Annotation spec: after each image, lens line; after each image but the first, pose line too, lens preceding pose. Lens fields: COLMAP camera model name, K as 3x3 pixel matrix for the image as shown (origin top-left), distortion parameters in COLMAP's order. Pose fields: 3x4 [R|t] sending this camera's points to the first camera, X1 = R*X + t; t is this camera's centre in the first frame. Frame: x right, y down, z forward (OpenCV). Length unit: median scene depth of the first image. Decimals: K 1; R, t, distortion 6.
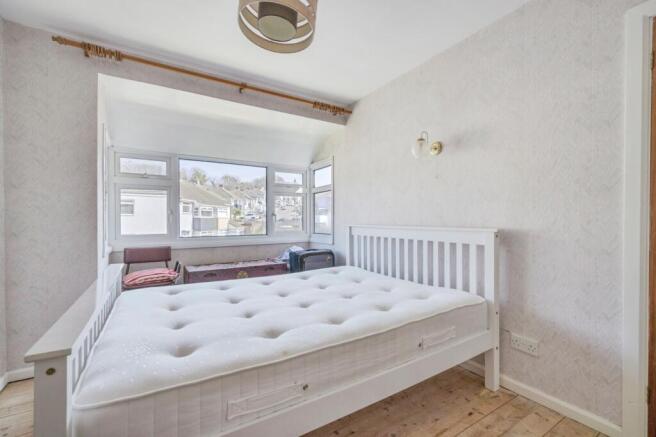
lens RADIAL K [[286.2, 0, 332.3], [0, 286.2, 219.6], [0, 0, 1]] dist [0.000336, -0.000062]
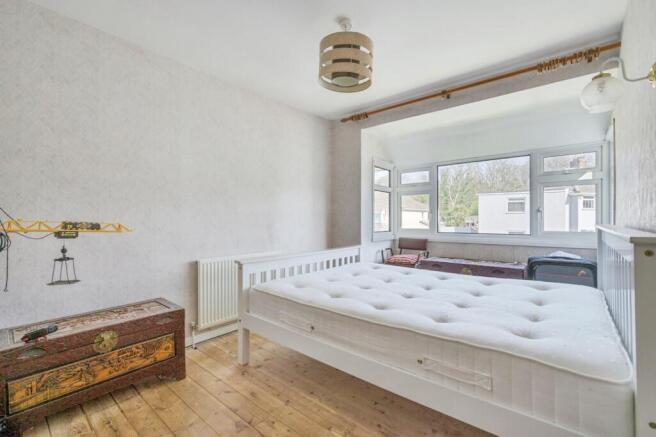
lens RADIAL K [[286.2, 0, 332.3], [0, 286.2, 219.6], [0, 0, 1]] dist [0.000336, -0.000062]
pose [[0.308482, 0.005488, -0.951214, 0.508774], [0.003950, 0.999967, 0.007050, -0.000519], [0.951222, -0.005932, 0.308450, 0.232501]]
